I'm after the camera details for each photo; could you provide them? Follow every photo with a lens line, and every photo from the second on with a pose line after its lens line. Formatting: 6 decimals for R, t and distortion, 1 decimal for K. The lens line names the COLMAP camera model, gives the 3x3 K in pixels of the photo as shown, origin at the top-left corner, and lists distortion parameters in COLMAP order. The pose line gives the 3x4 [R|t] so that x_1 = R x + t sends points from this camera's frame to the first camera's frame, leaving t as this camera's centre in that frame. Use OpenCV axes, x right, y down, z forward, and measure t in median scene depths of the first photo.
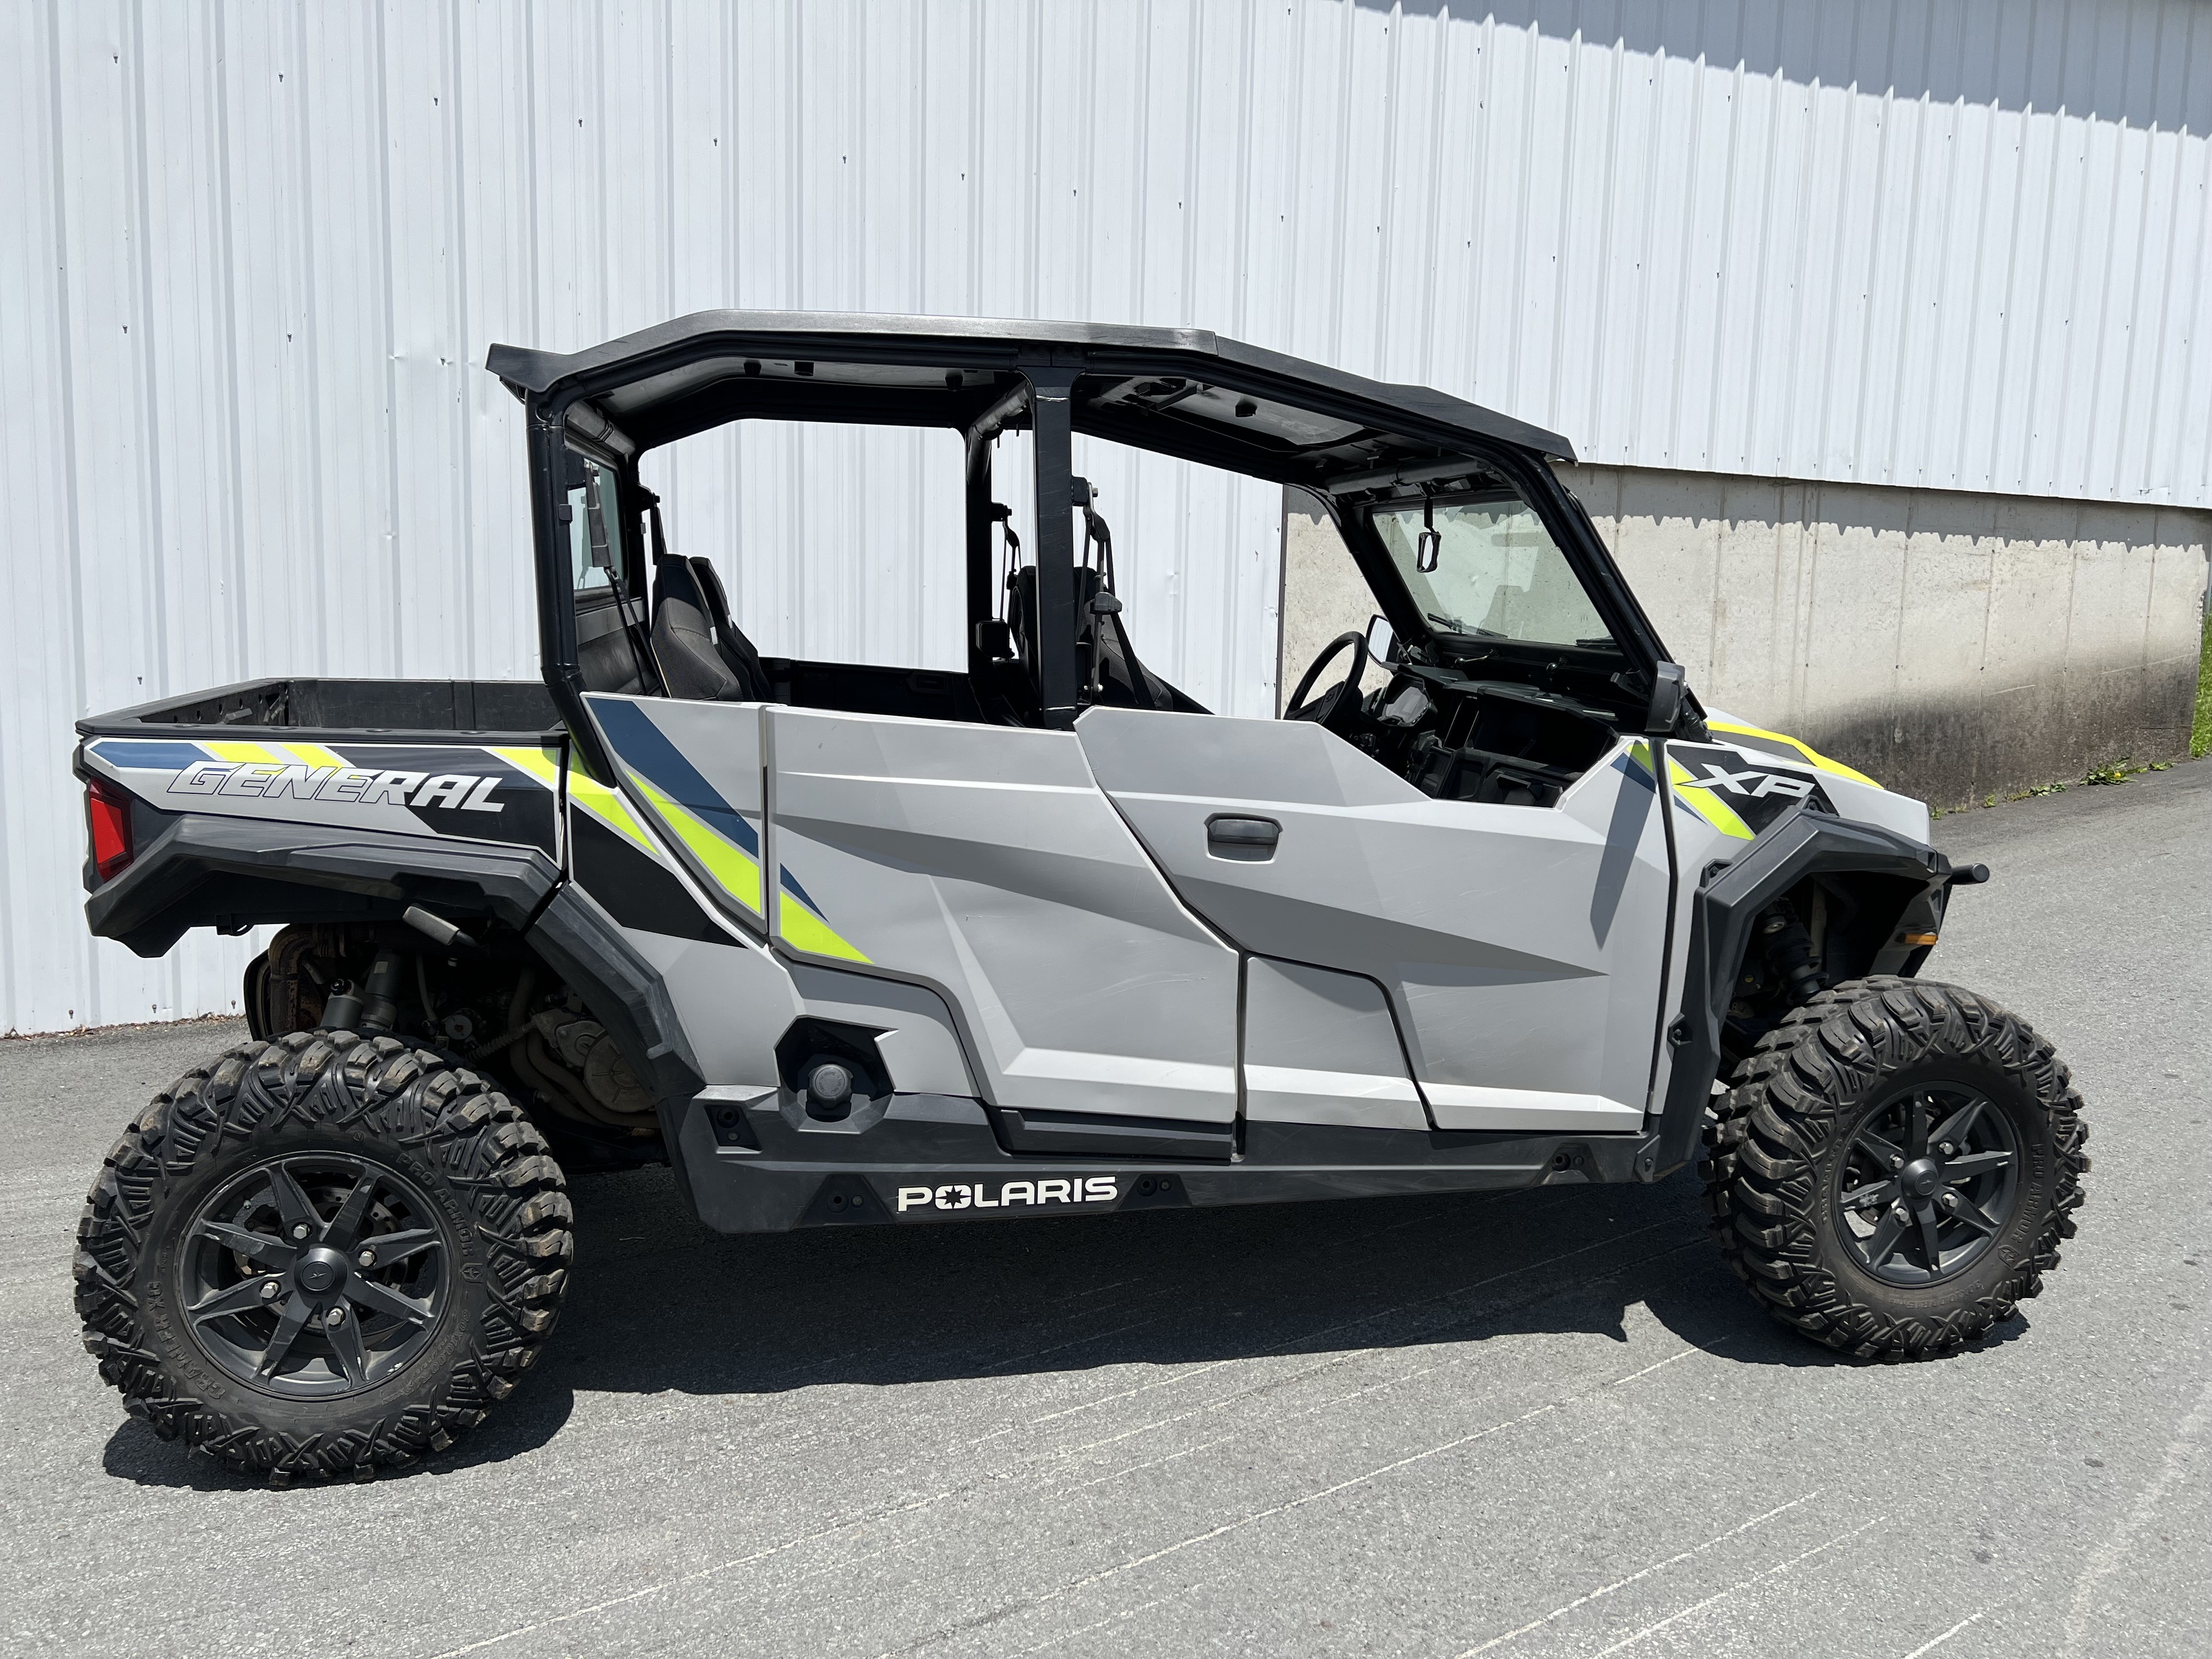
lens RADIAL K [[1658.7, 0, 1106.0], [0, 1658.7, 829.5], [0, 0, 1]] dist [0.007407, -0.000421]
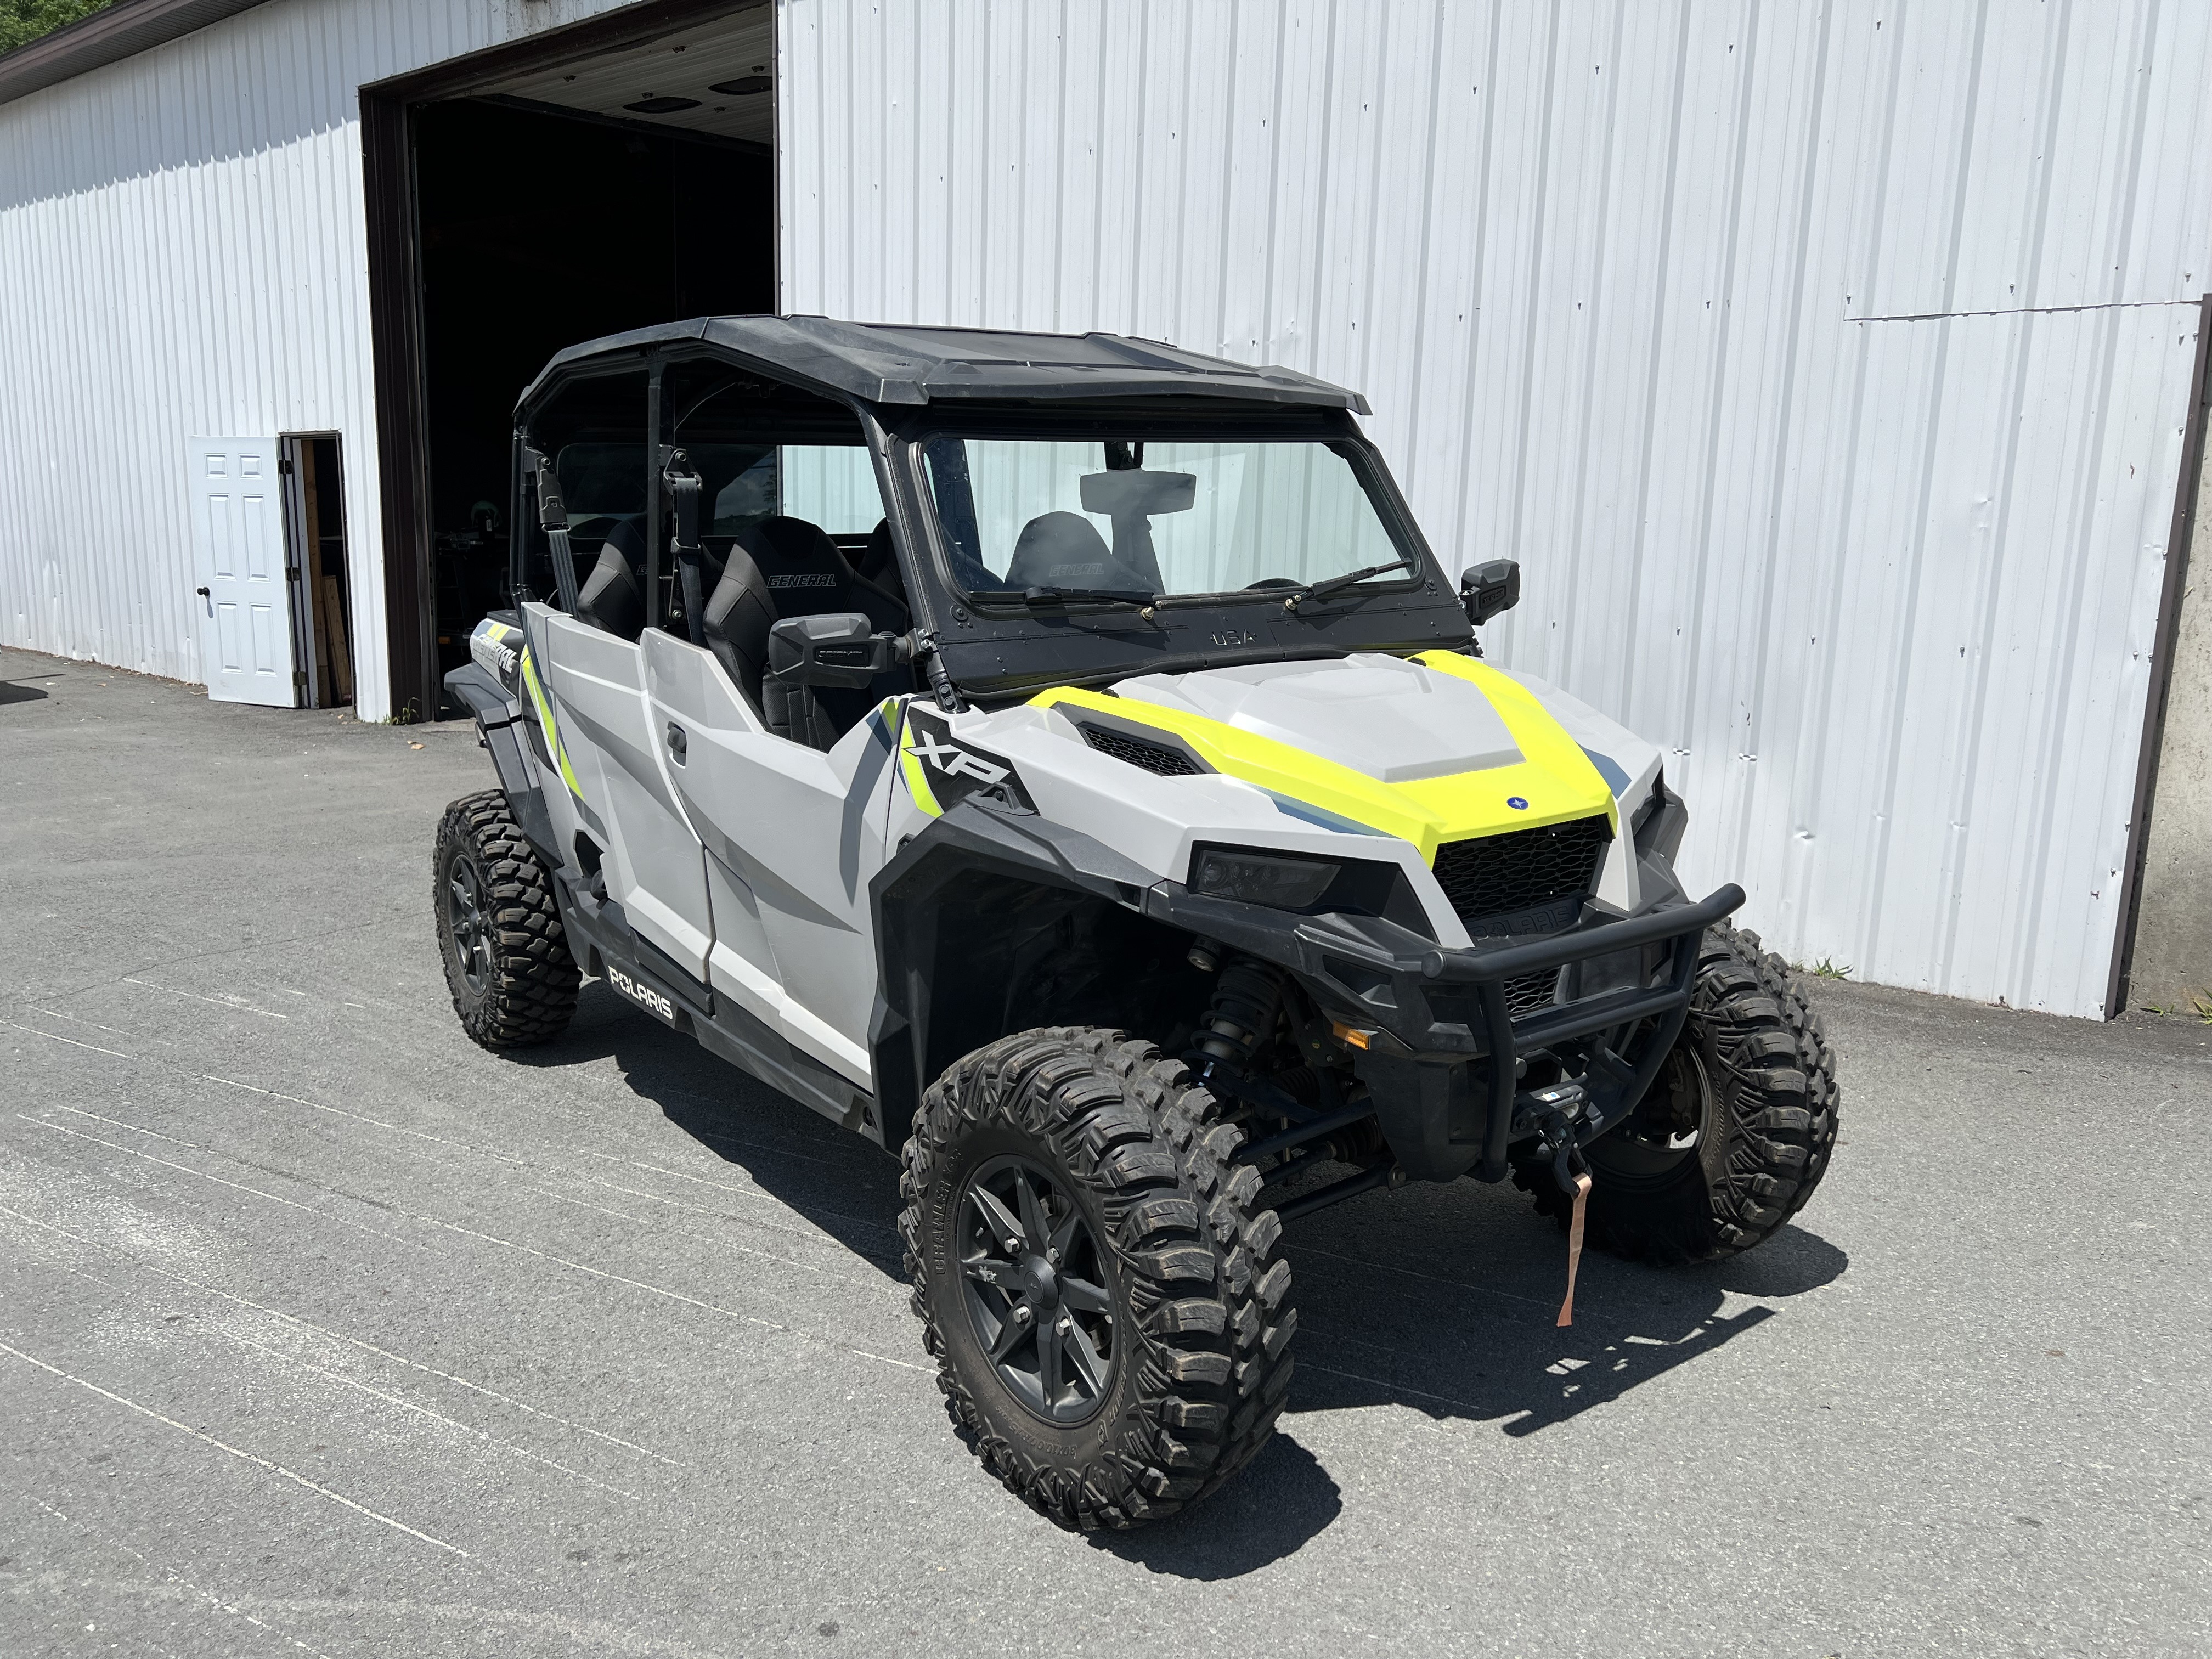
lens RADIAL K [[1658.7, 0, 1106.0], [0, 1658.7, 829.5], [0, 0, 1]] dist [0.007407, -0.000421]
pose [[0.484285, 0.157246, -0.860664, 1.208896], [-0.116877, 0.986527, 0.114476, -0.102507], [0.867069, 0.045153, 0.496139, 0.635035]]
